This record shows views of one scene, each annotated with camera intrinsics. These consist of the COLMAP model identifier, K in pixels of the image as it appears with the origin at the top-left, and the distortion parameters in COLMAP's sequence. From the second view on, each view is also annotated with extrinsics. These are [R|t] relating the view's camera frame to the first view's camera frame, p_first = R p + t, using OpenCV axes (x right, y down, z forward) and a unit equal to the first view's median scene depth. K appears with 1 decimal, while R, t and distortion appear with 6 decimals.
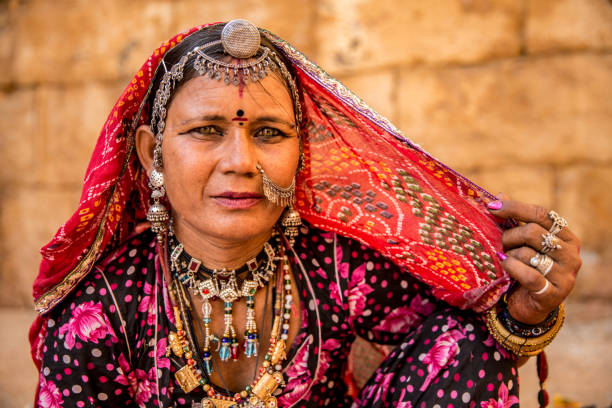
lens RADIAL K [[738.7, 0, 306.0], [0, 738.7, 204.0], [0, 0, 1]] dist [-0.000572, -0.001171]
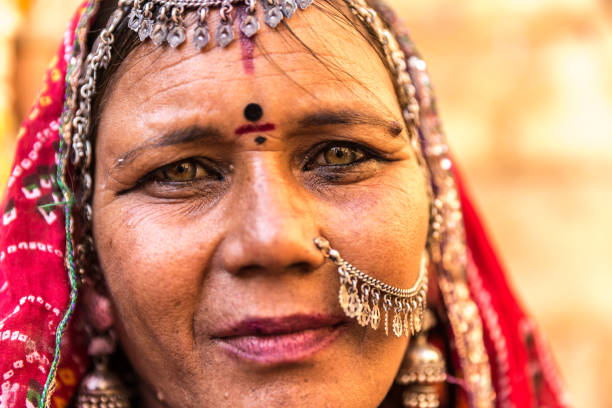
lens RADIAL K [[813.3, 0, 320.6], [0, 813.3, 204.4], [0, 0, 1]] dist [-0.411876, 2.001308]
pose [[0.970068, -0.163983, -0.179101, 0.012739], [0.137942, 0.979118, -0.149332, -0.007666], [0.199849, 0.120156, 0.972431, 0.592111]]
